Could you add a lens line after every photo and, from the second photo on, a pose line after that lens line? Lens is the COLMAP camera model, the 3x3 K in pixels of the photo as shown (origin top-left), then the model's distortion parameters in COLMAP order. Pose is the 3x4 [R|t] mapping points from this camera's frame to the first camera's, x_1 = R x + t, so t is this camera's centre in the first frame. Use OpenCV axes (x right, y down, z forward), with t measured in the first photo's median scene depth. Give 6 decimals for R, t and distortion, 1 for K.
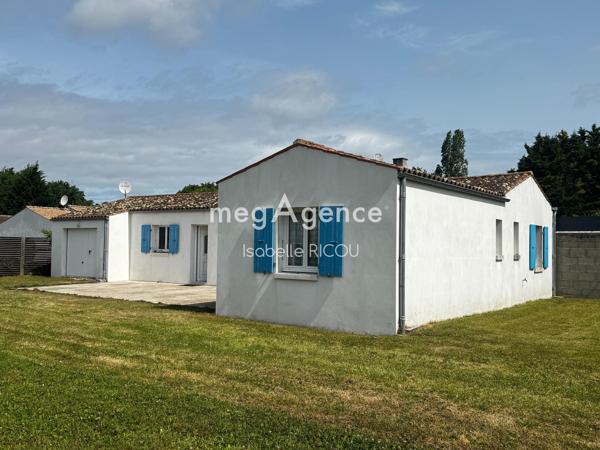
lens RADIAL K [[603.0, 0, 299.9], [0, 603.0, 225.9], [0, 0, 1]] dist [0.017445, 0.000000]
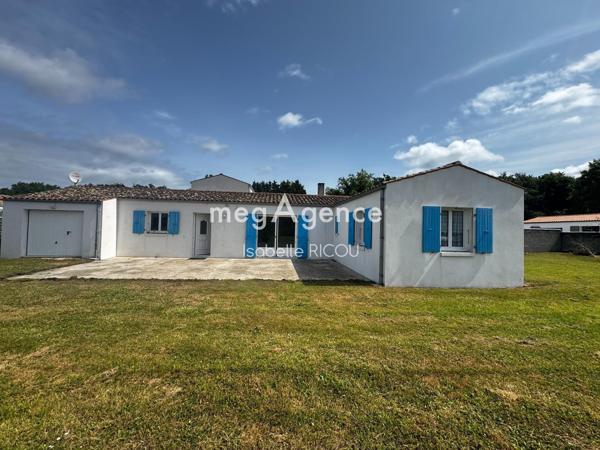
lens RADIAL K [[235.9, 0, 300.2], [0, 235.9, 224.3], [0, 0, 1]] dist [-0.003067, -0.000156]
pose [[0.731990, 0.022796, 0.680934, -0.344458], [-0.036262, 0.999327, 0.005525, 0.011506], [-0.680350, -0.028736, 0.732324, 0.431552]]
